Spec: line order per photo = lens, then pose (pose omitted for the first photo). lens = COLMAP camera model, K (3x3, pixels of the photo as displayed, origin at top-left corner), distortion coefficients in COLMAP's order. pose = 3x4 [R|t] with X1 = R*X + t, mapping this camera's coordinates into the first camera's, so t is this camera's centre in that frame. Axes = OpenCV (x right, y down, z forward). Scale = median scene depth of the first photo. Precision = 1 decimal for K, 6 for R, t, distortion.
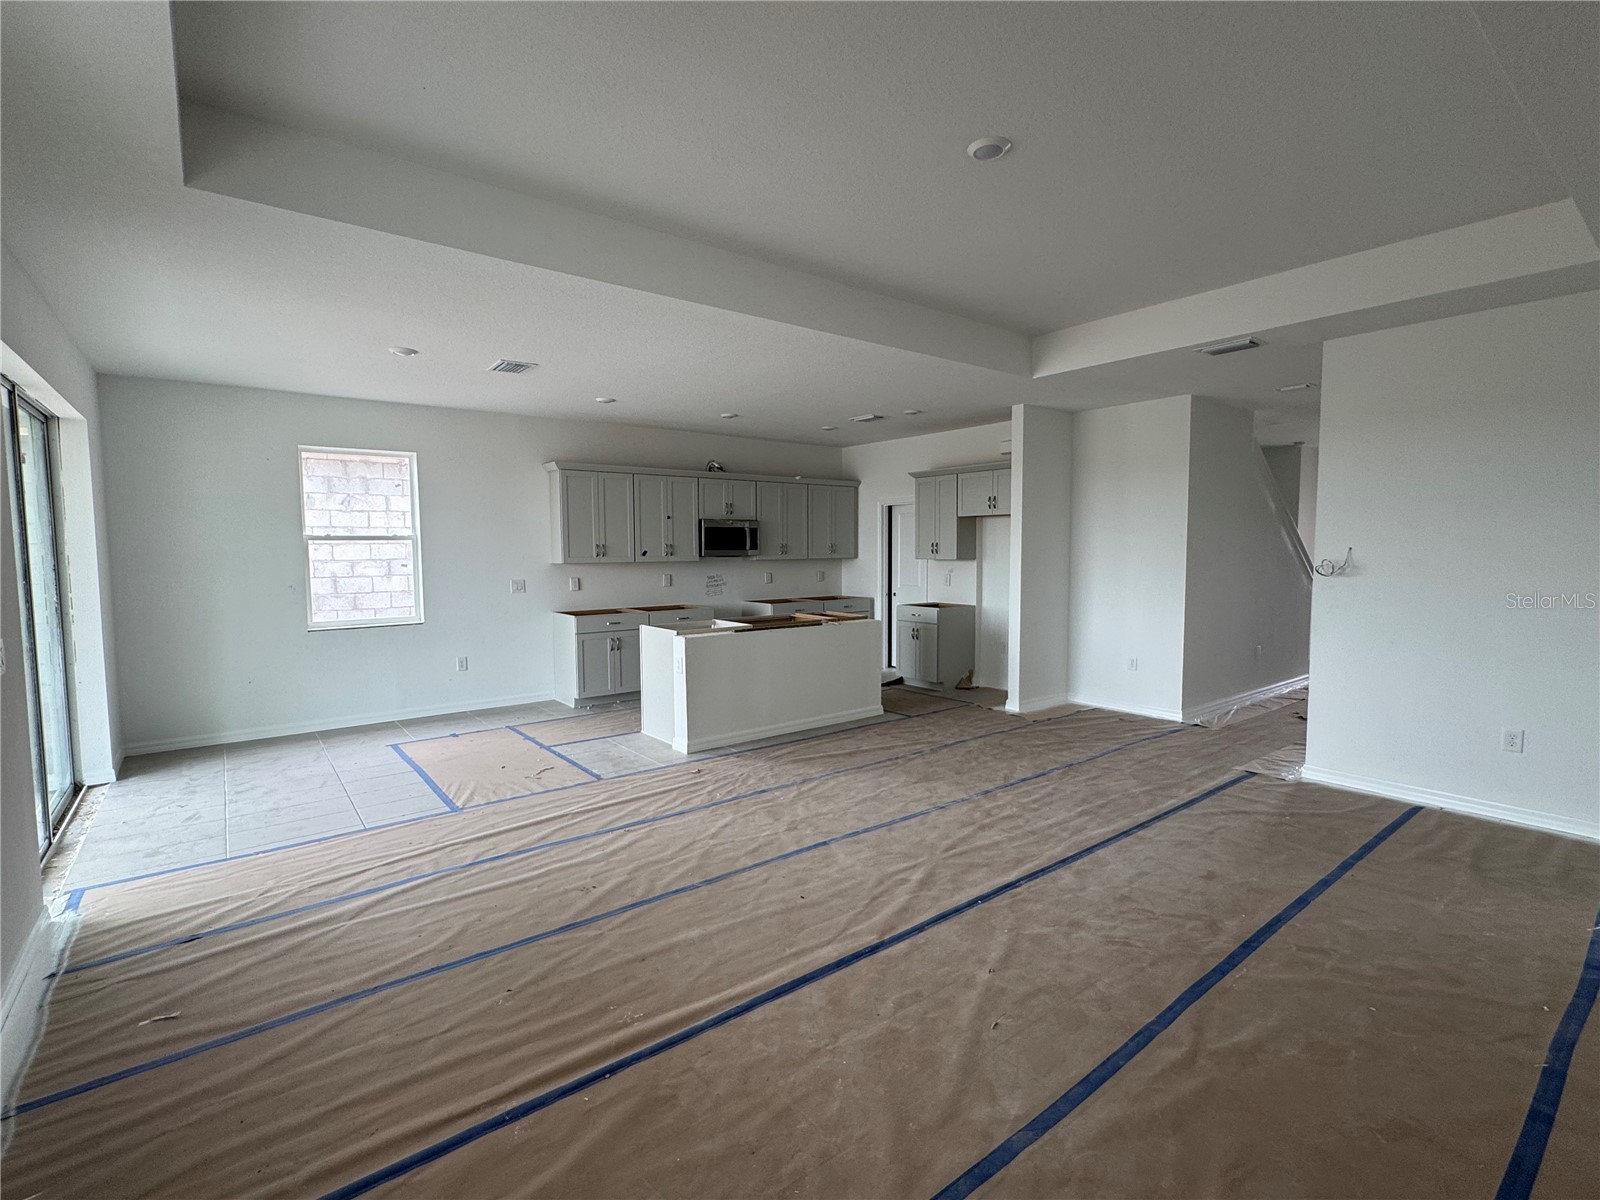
lens RADIAL K [[743.8, 0, 800.0], [0, 743.8, 600.0], [0, 0, 1]] dist [0.000290, -0.000003]
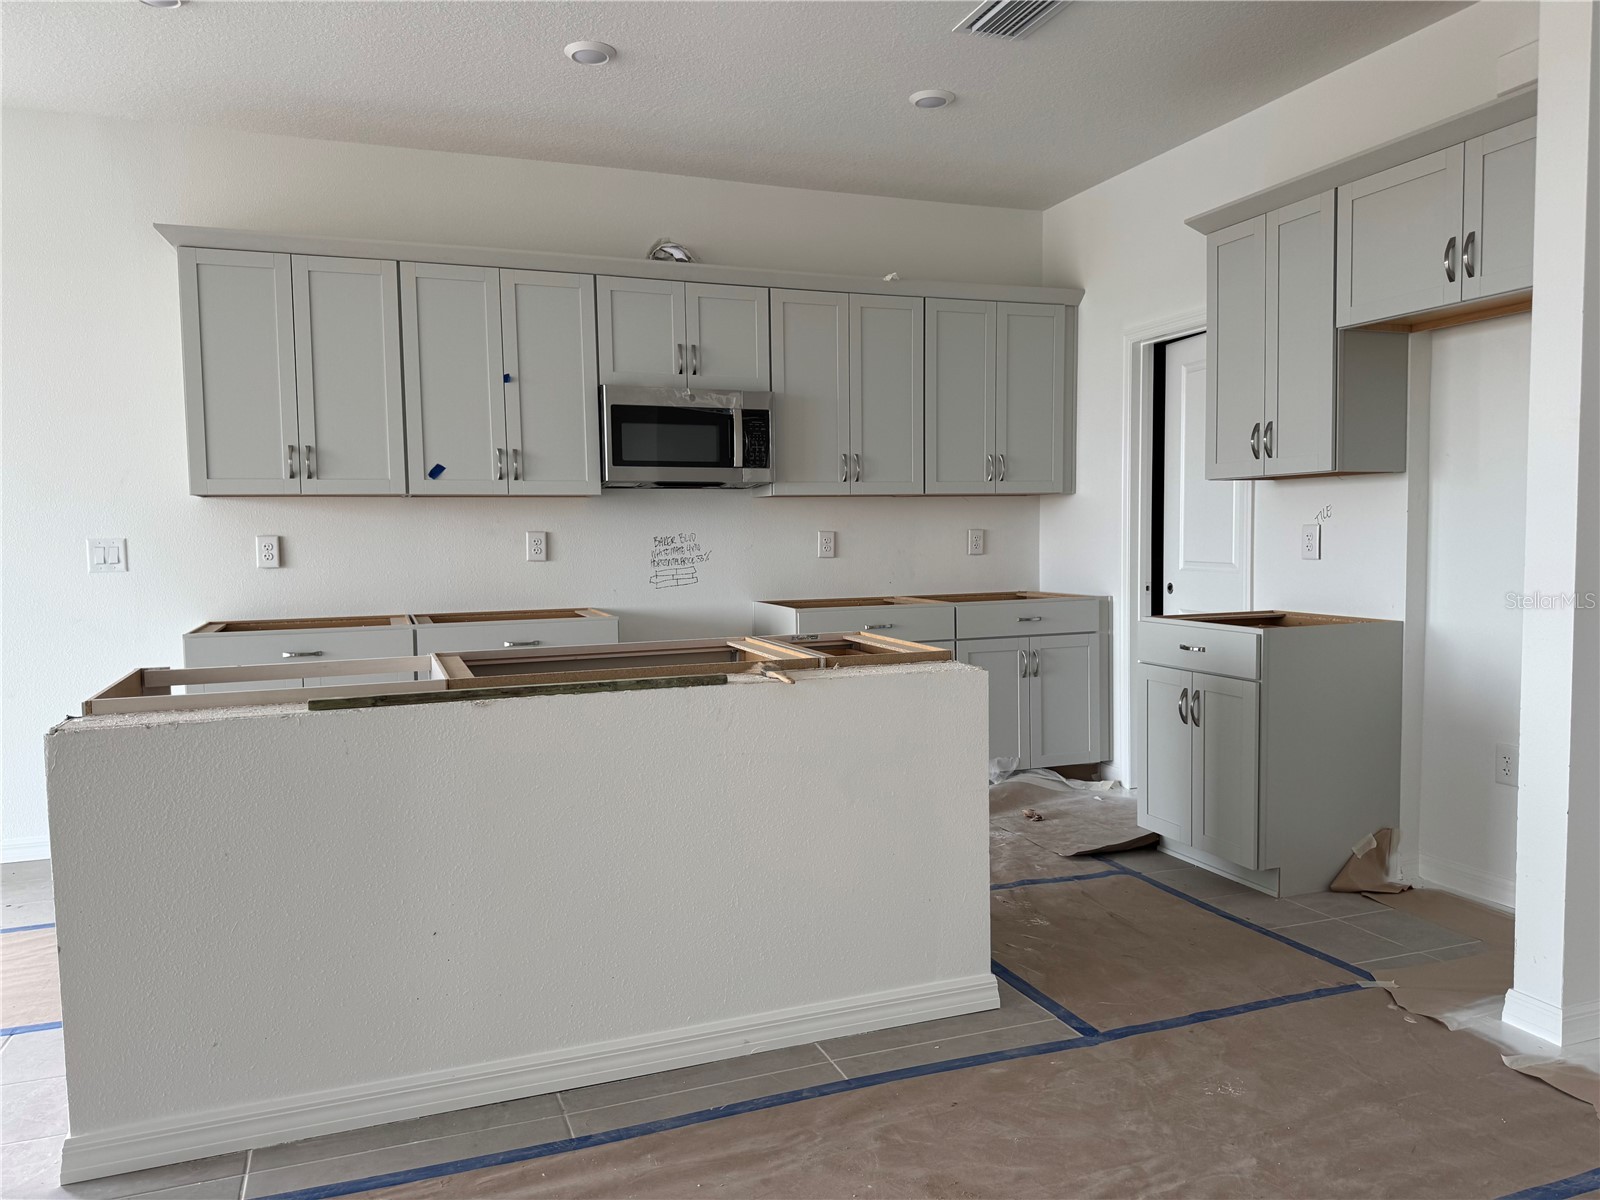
lens RADIAL K [[1139.7, 0, 800.8], [0, 1139.7, 604.6], [0, 0, 1]] dist [0.093586, -0.121222]
pose [[0.956977, 0.010688, -0.289967, 0.135631], [-0.011349, 0.999935, -0.000596, 0.003459], [0.289942, 0.003861, 0.957037, 0.465034]]
